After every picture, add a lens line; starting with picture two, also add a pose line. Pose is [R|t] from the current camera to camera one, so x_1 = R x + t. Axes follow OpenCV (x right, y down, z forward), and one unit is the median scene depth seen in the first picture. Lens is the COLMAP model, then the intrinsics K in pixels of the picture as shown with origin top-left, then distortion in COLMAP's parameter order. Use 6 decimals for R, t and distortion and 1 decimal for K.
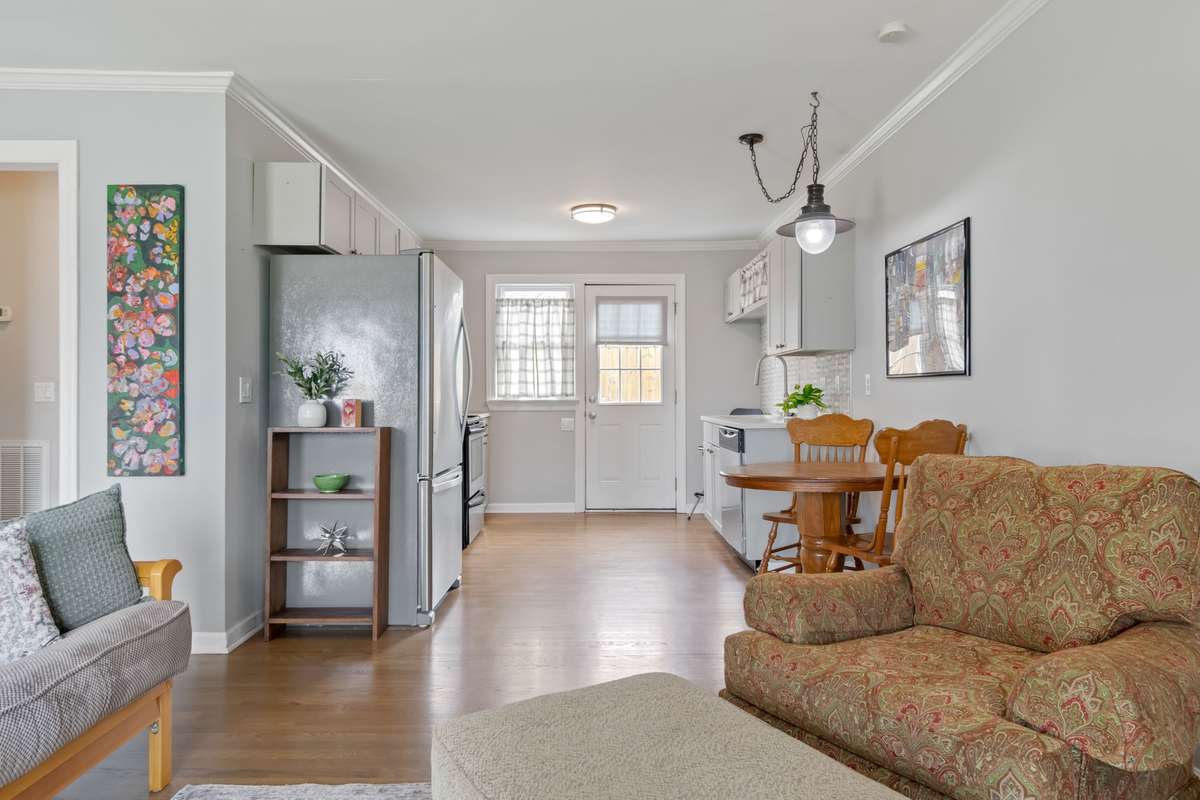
lens RADIAL K [[778.0, 0, 601.3], [0, 778.0, 381.4], [0, 0, 1]] dist [0.000404, 0.000722]
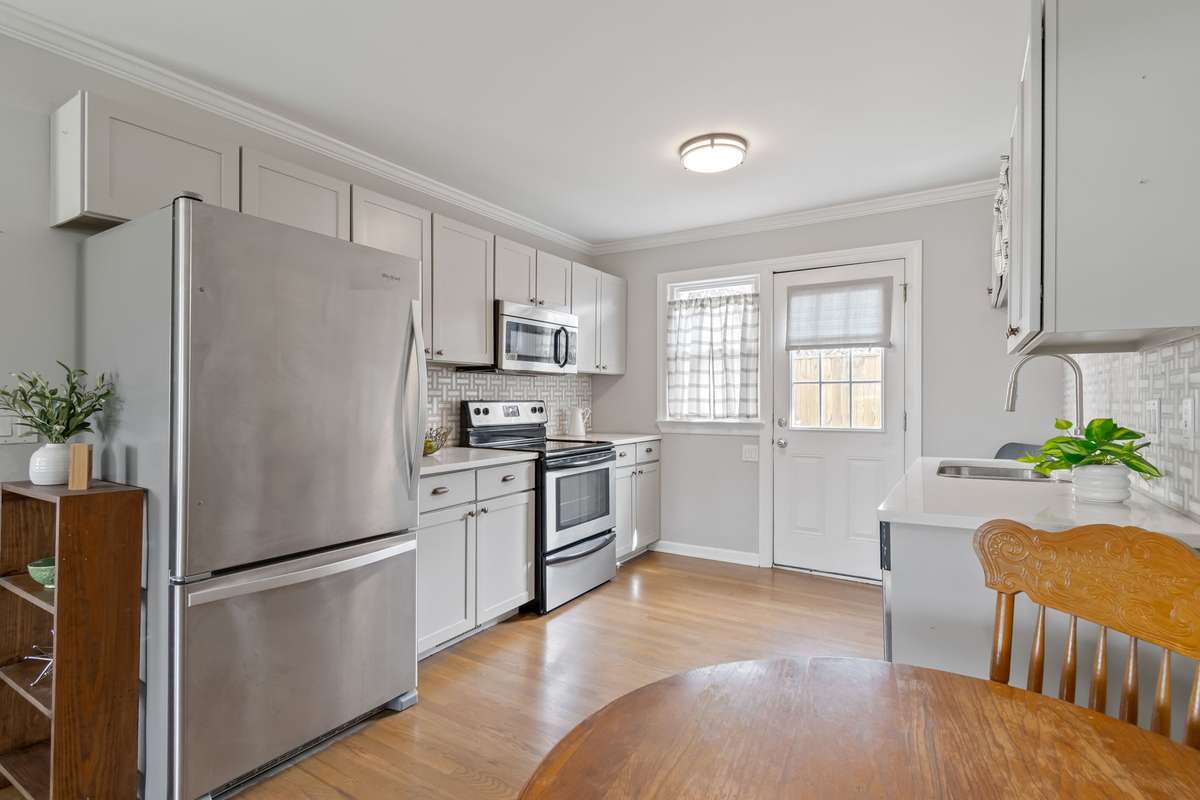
lens RADIAL K [[585.8, 0, 600.0], [0, 585.8, 400.0], [0, 0, 1]] dist [0.000962, -0.000271]
pose [[0.838513, 0.002901, -0.544874, 0.152489], [0.007167, 0.999841, 0.016353, -0.009477], [0.544835, -0.017617, 0.838358, 0.420577]]
